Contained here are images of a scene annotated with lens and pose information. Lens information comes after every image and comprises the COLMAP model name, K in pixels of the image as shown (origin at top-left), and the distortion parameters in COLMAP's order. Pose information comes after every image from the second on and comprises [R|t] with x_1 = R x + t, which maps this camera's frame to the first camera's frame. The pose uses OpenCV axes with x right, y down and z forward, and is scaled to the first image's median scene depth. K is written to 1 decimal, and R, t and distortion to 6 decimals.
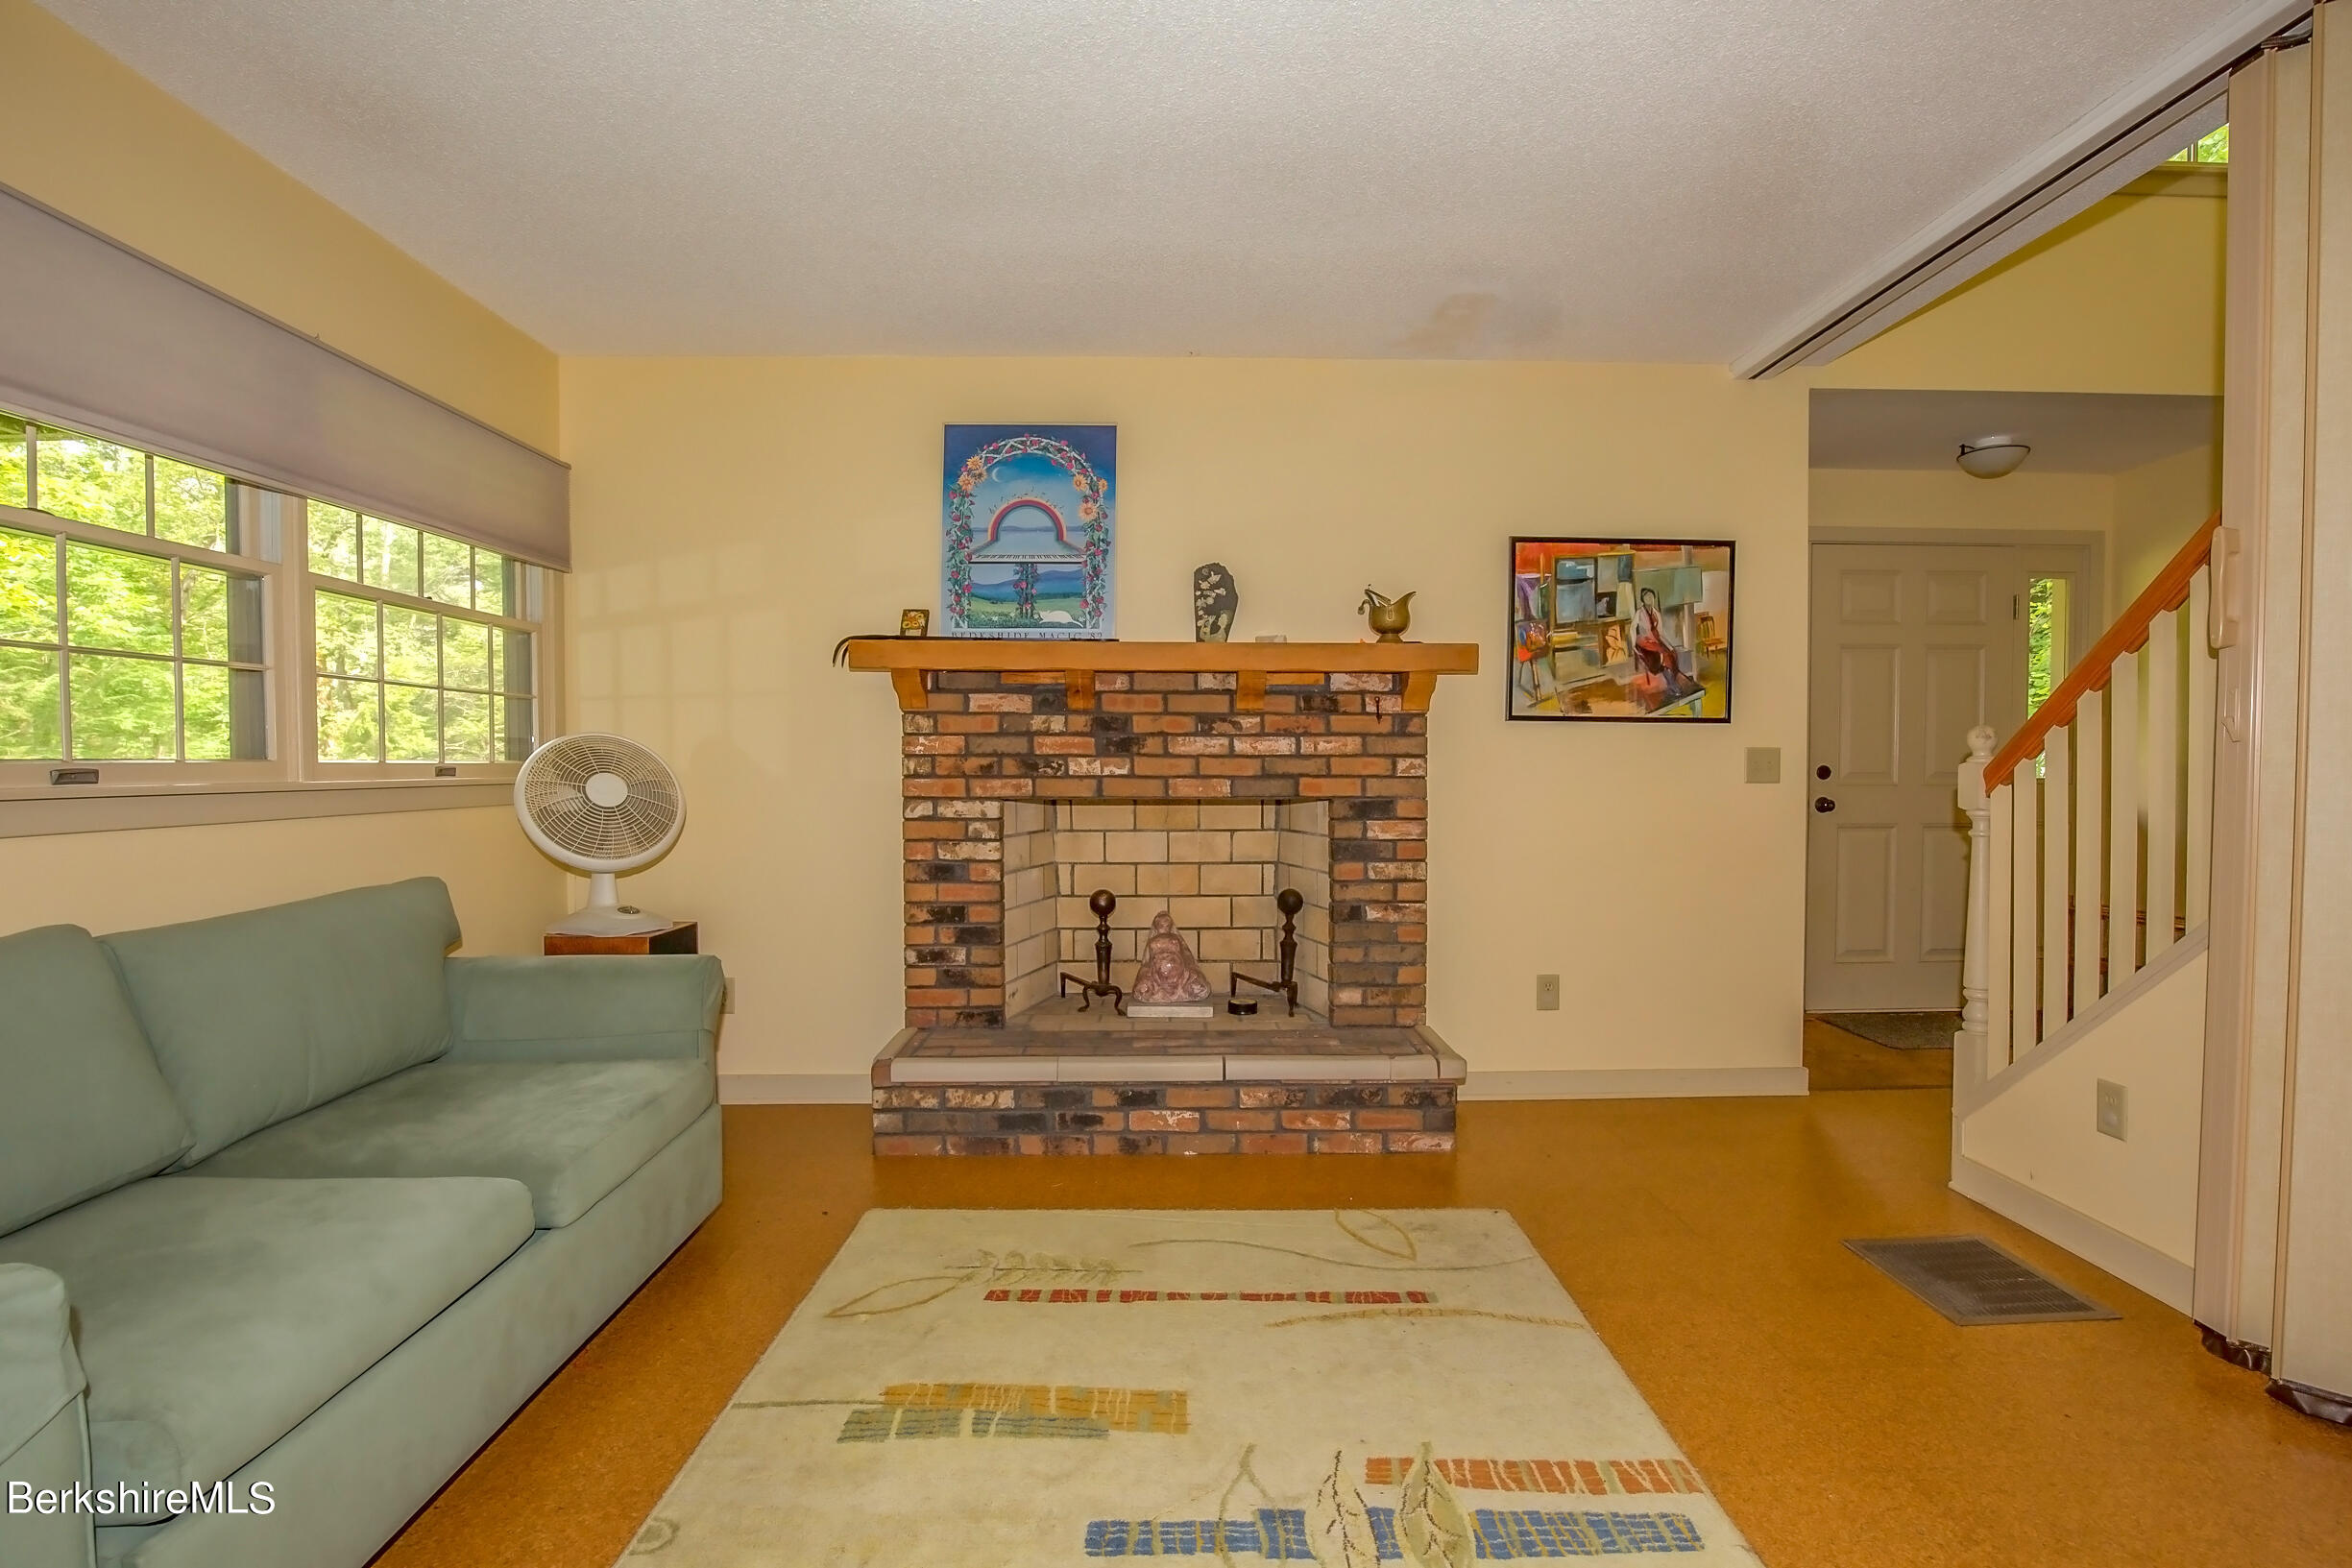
lens RADIAL K [[1107.6, 0, 1185.3], [0, 1107.6, 794.4], [0, 0, 1]] dist [-0.029266, 0.003692]
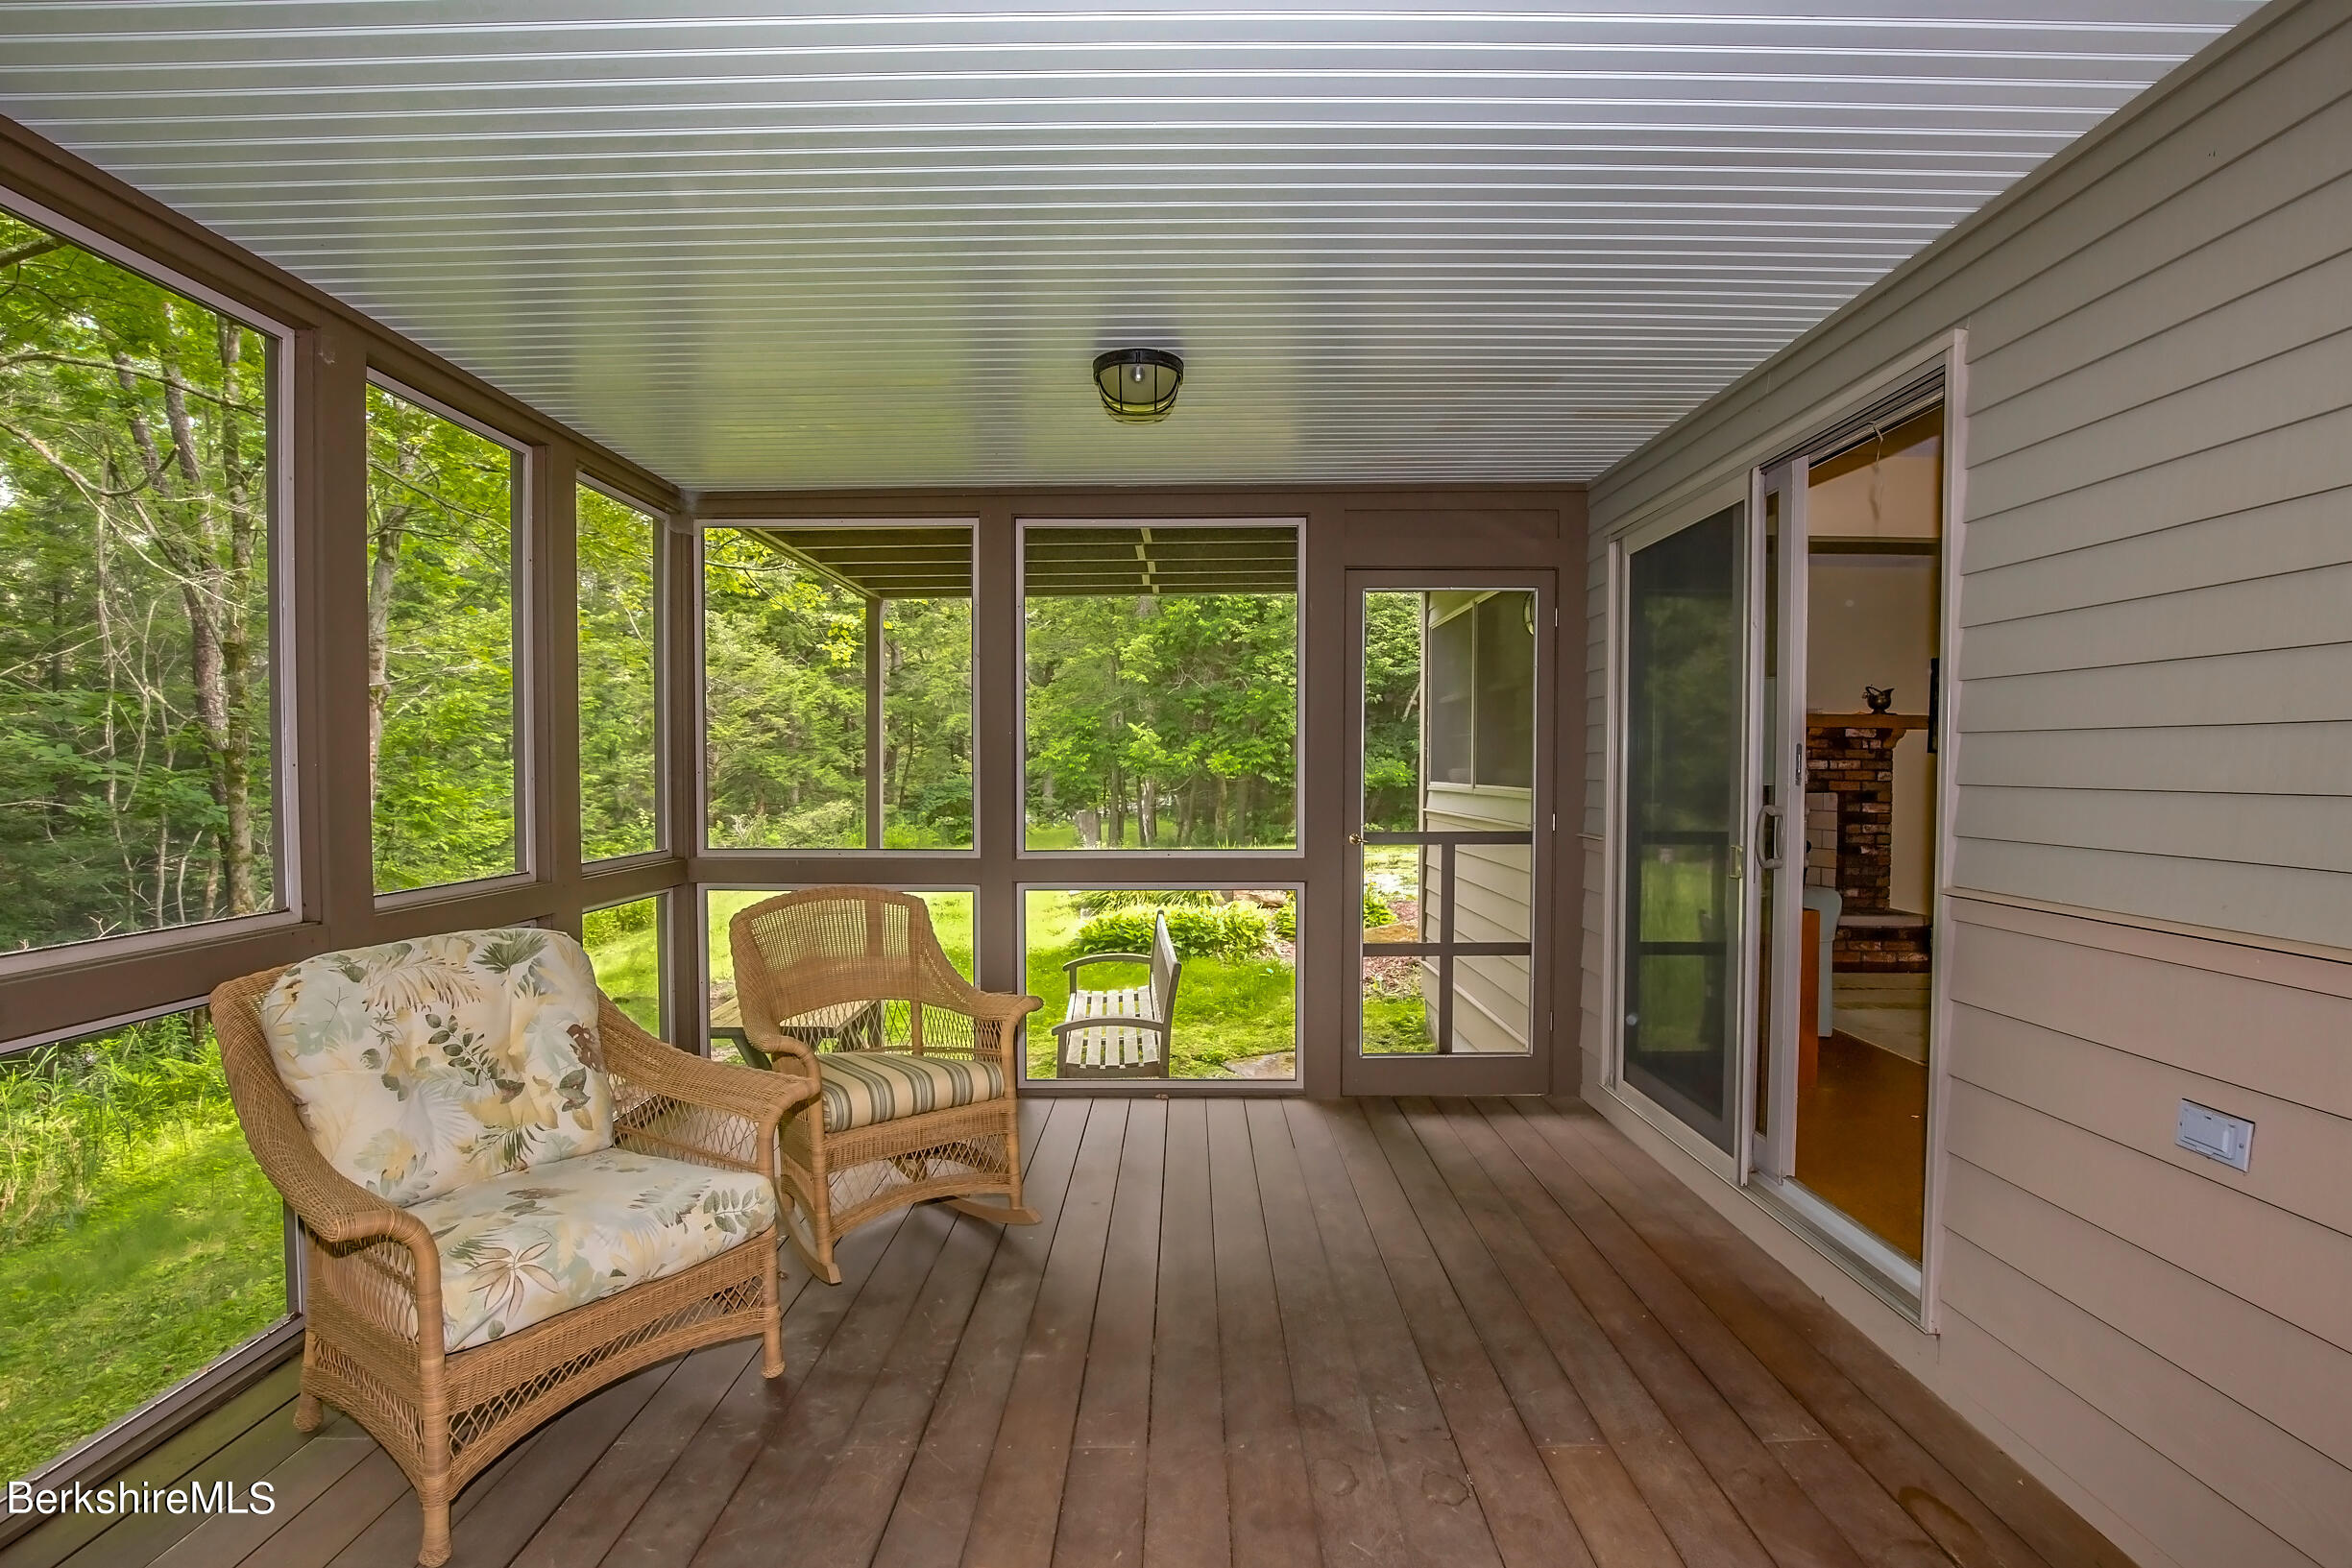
lens RADIAL K [[1107.6, 0, 1151.1], [0, 1107.6, 790.8], [0, 0, 1]] dist [-0.029266, 0.003692]
pose [[0.999380, 0.005225, -0.034809, -1.138573], [-0.005761, 0.999866, -0.015319, 0.043143], [0.034725, 0.015510, 0.999277, -1.091816]]
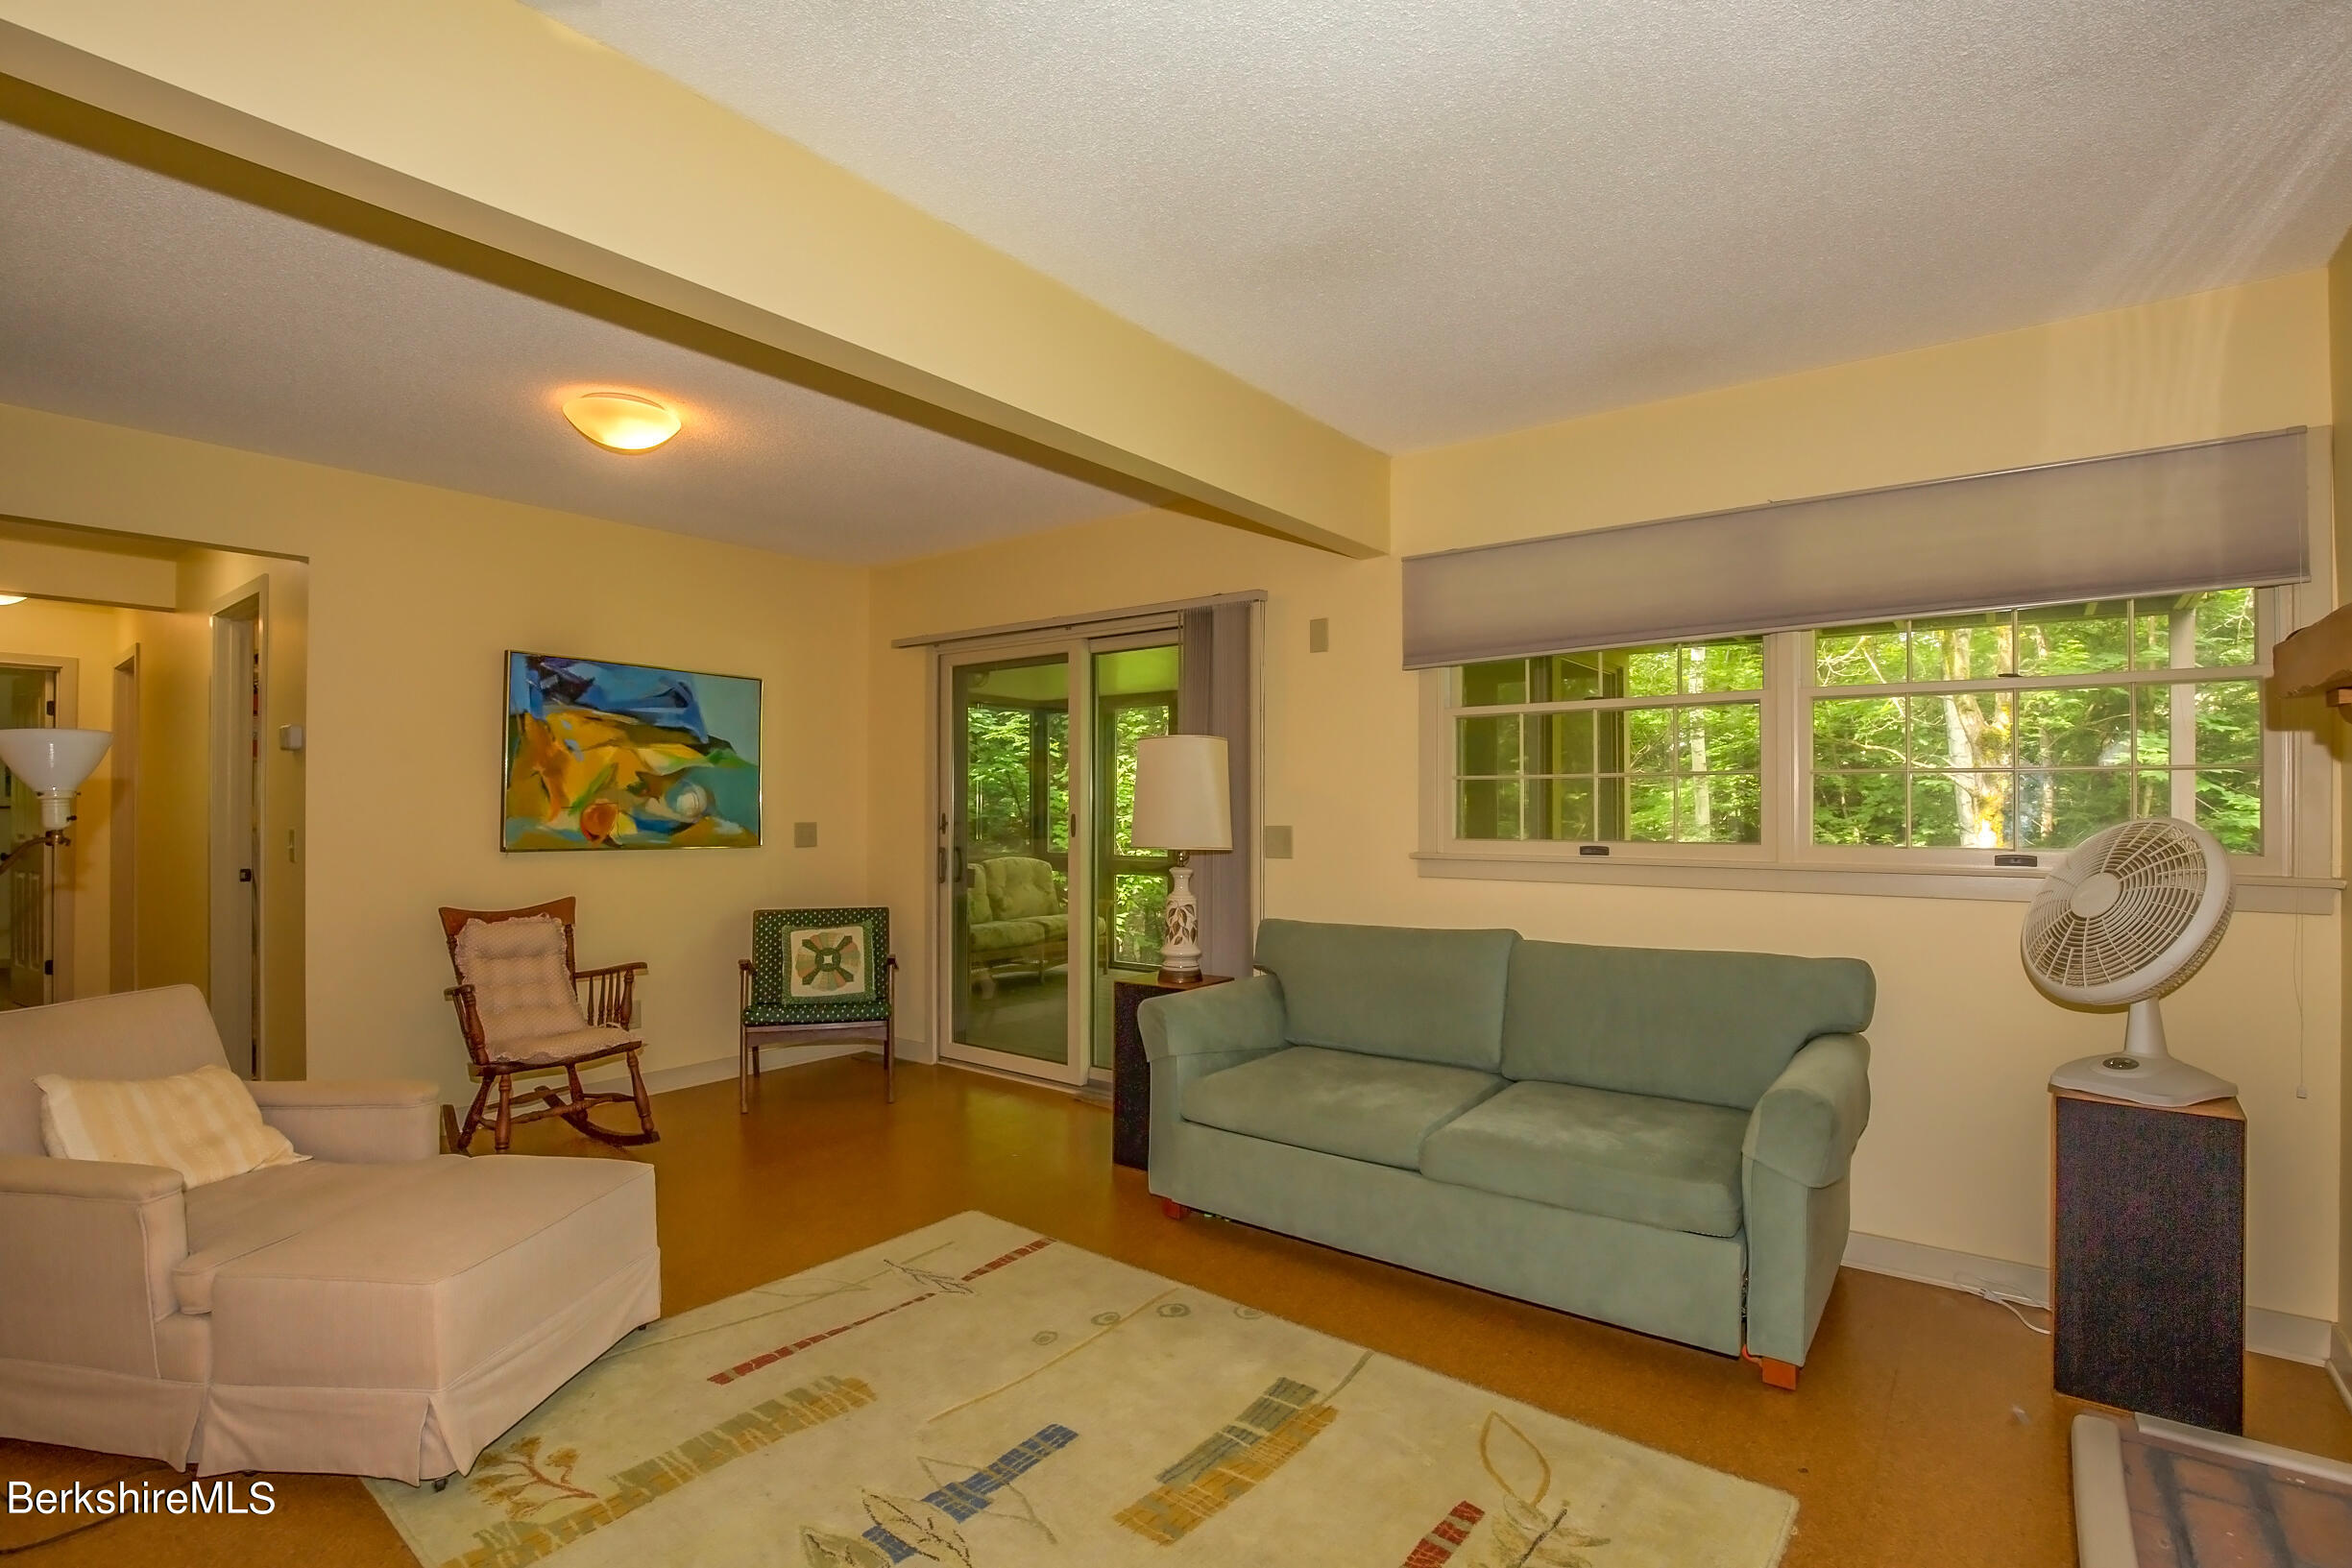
lens RADIAL K [[1107.6, 0, 1161.5], [0, 1107.6, 789.7], [0, 0, 1]] dist [-0.029266, 0.003692]
pose [[-0.645900, -0.009085, -0.763368, 0.442206], [-0.025184, 0.999639, 0.009412, -0.065075], [0.763007, 0.025303, -0.645895, 0.976458]]
